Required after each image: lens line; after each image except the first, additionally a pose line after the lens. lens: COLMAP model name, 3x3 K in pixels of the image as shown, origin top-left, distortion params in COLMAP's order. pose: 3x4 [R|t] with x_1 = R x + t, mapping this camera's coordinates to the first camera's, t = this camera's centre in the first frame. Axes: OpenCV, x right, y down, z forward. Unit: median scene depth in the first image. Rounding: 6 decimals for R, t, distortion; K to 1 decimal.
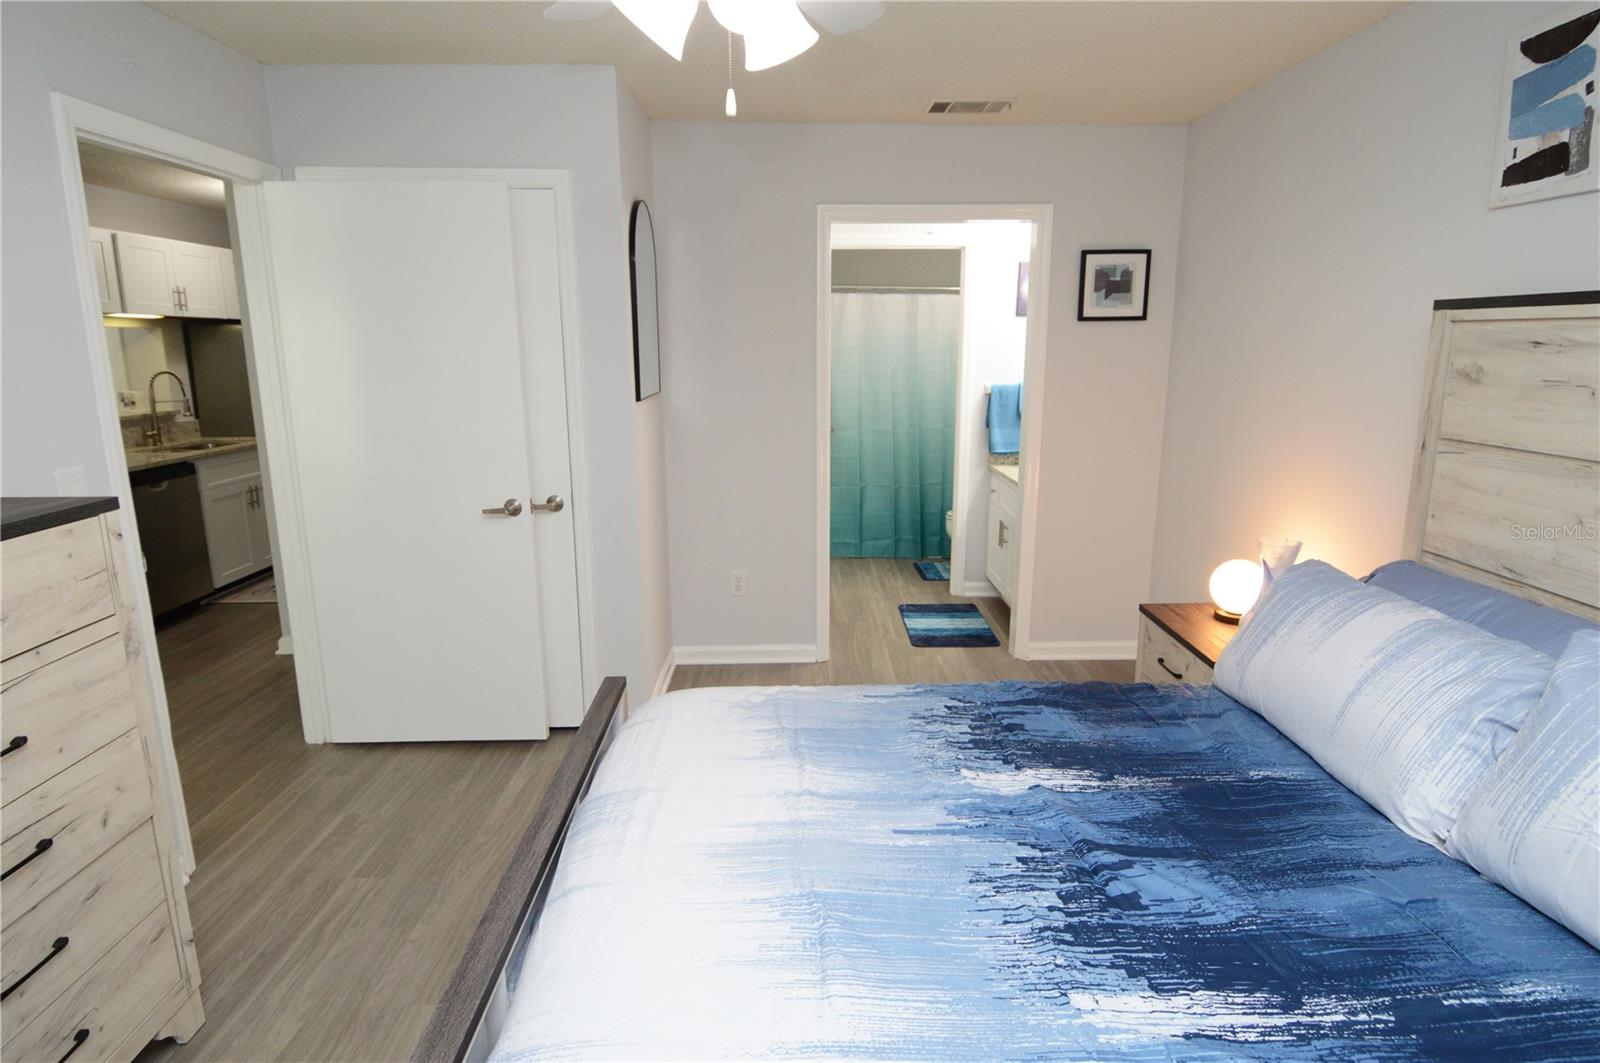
lens RADIAL K [[858.1, 0, 809.9], [0, 858.1, 529.8], [0, 0, 1]] dist [0.015884, -0.024884]
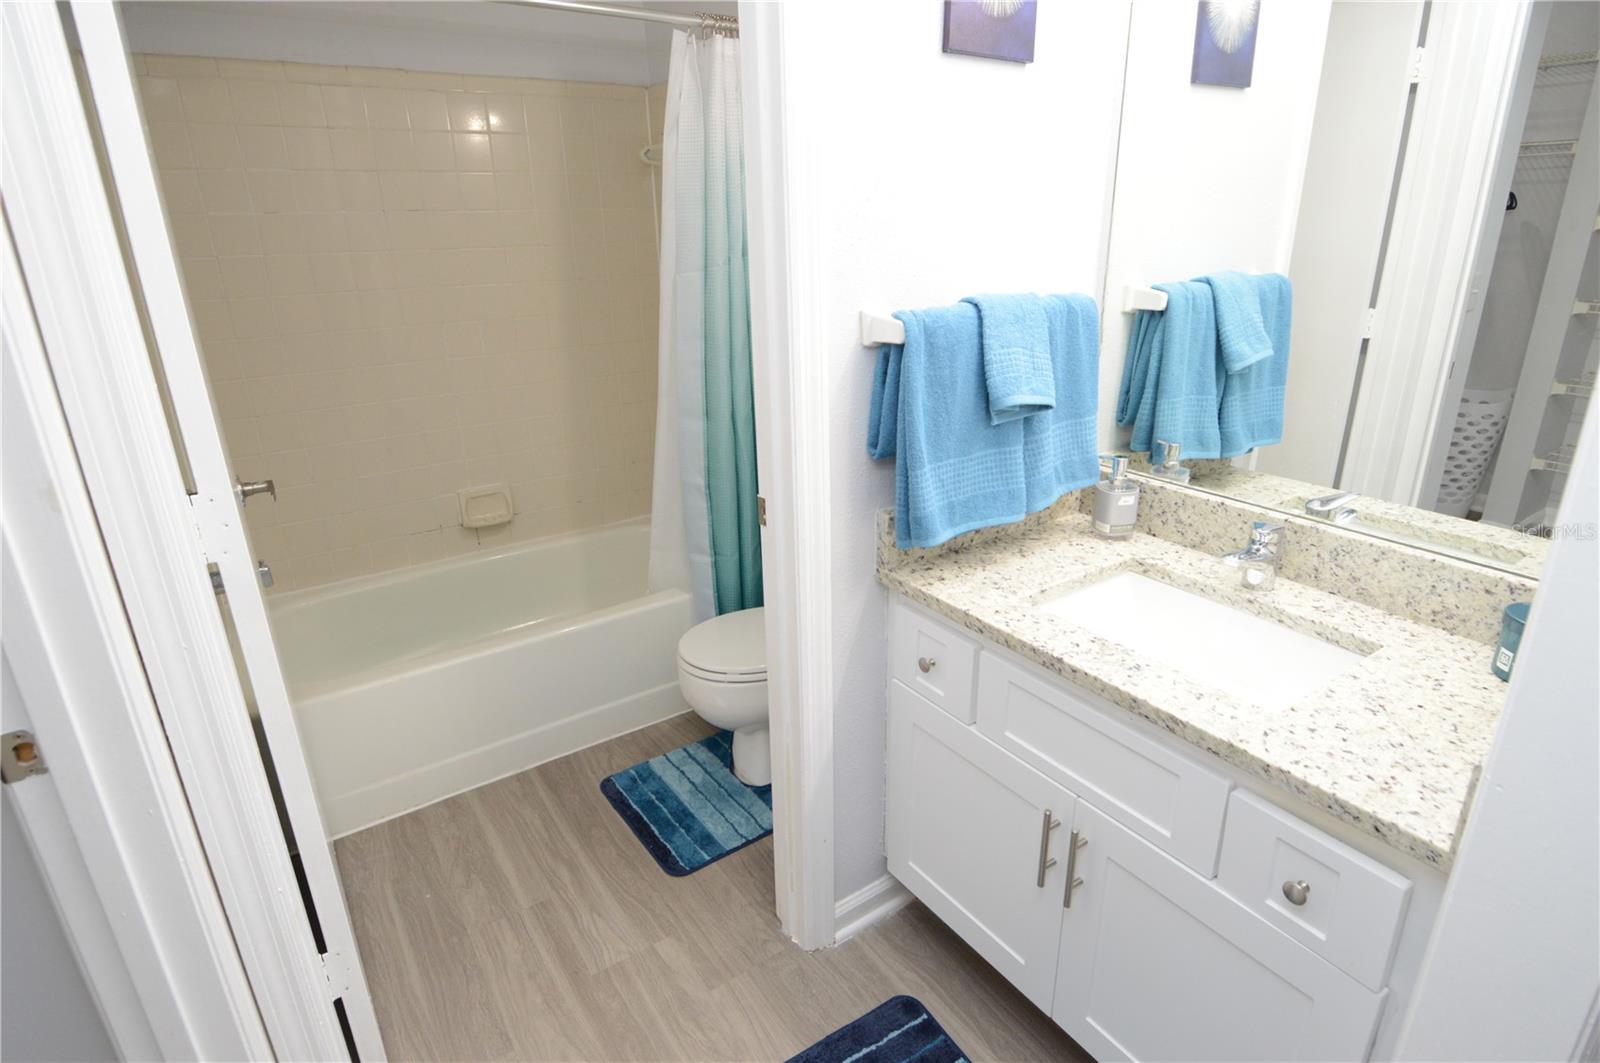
lens RADIAL K [[845.9, 0, 811.1], [0, 845.9, 523.9], [0, 0, 1]] dist [0.016544, -0.027890]
pose [[0.833245, -0.201870, 0.514735, 0.080901], [0.131954, 0.976669, 0.169427, -0.362243], [-0.536928, -0.073252, 0.840442, 1.855773]]
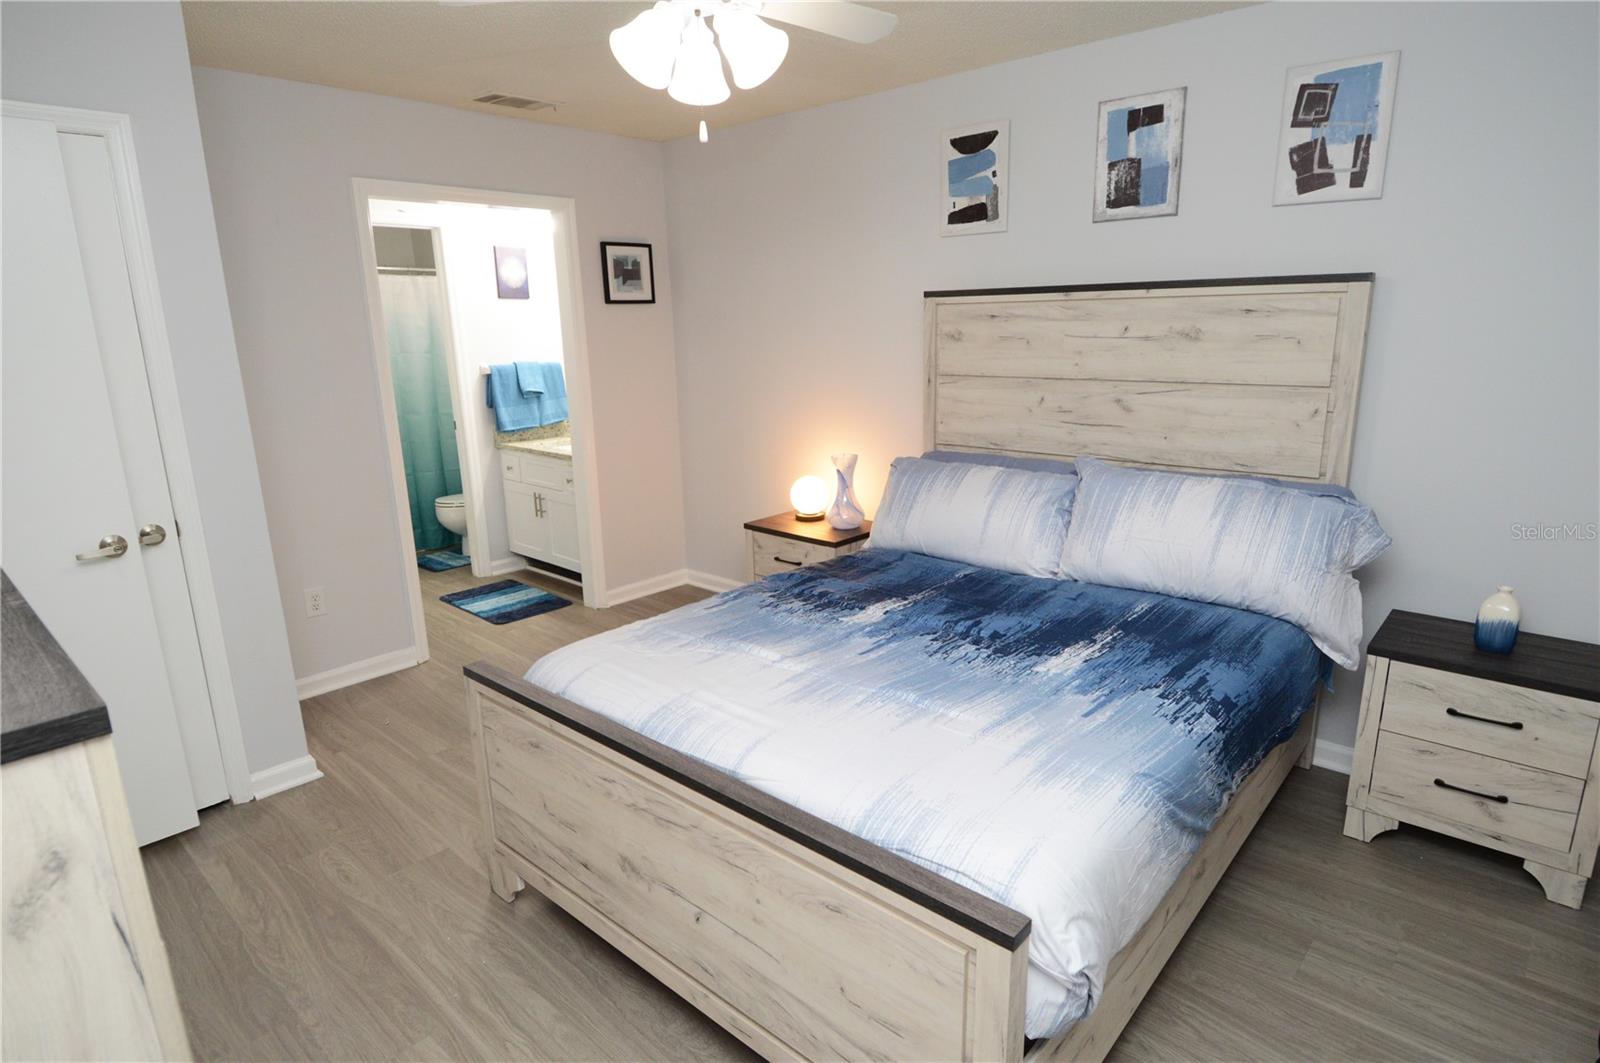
lens RADIAL K [[868.0, 0, 823.2], [0, 868.0, 538.4], [0, 0, 1]] dist [0.016076, -0.026065]
pose [[0.678727, -0.189310, 0.709572, -0.700866], [0.171406, 0.980354, 0.097598, 0.001457], [-0.714108, 0.055383, 0.697841, 0.000355]]
